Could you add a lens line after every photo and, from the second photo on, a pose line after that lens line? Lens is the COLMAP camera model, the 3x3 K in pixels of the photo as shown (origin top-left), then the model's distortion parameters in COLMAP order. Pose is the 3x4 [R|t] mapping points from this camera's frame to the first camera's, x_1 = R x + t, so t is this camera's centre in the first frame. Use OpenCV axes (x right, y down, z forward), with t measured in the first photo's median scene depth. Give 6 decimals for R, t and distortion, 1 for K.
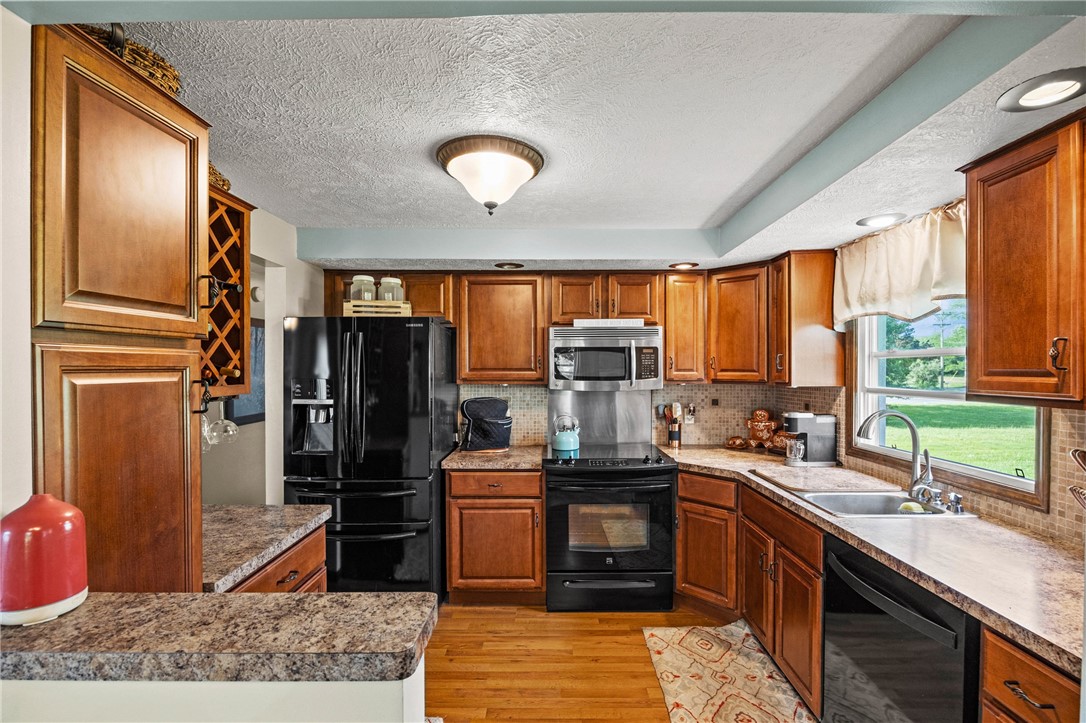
lens RADIAL K [[483.4, 0, 546.1], [0, 483.4, 371.3], [0, 0, 1]] dist [-0.017850, -0.000735]
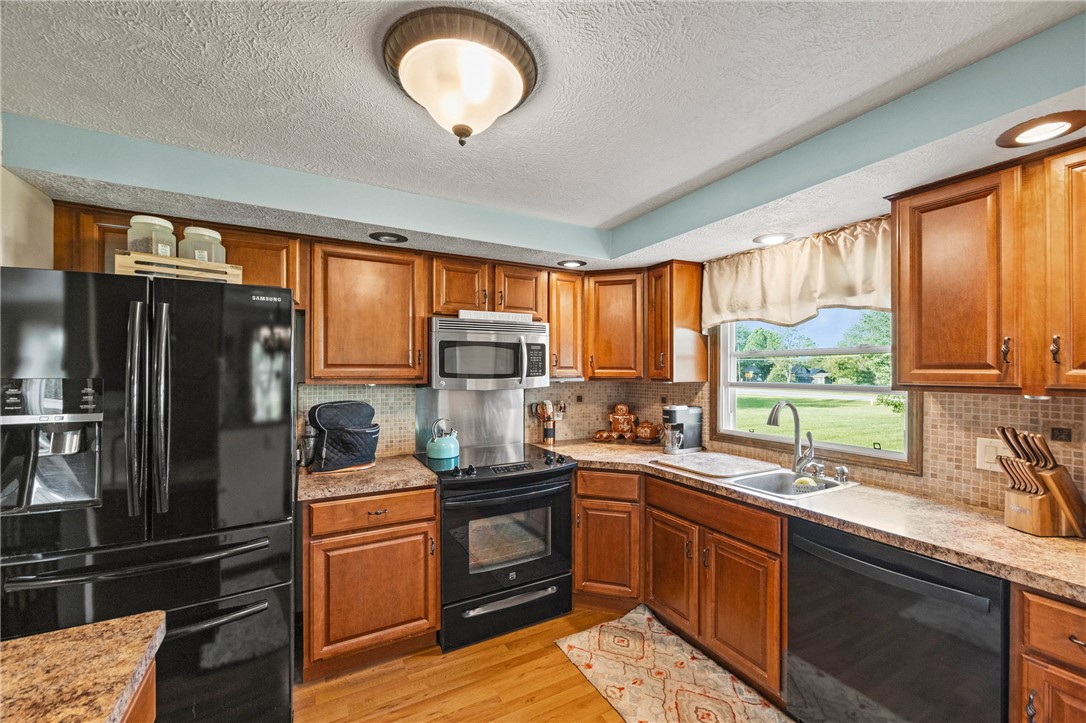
lens RADIAL K [[431.9, 0, 553.6], [0, 431.9, 369.2], [0, 0, 1]] dist [-0.008747, 0.000632]
pose [[0.868540, 0.003979, 0.495604, -0.217720], [0.000151, 0.999966, -0.008292, 0.009600], [-0.495620, 0.007277, 0.868509, 0.264229]]
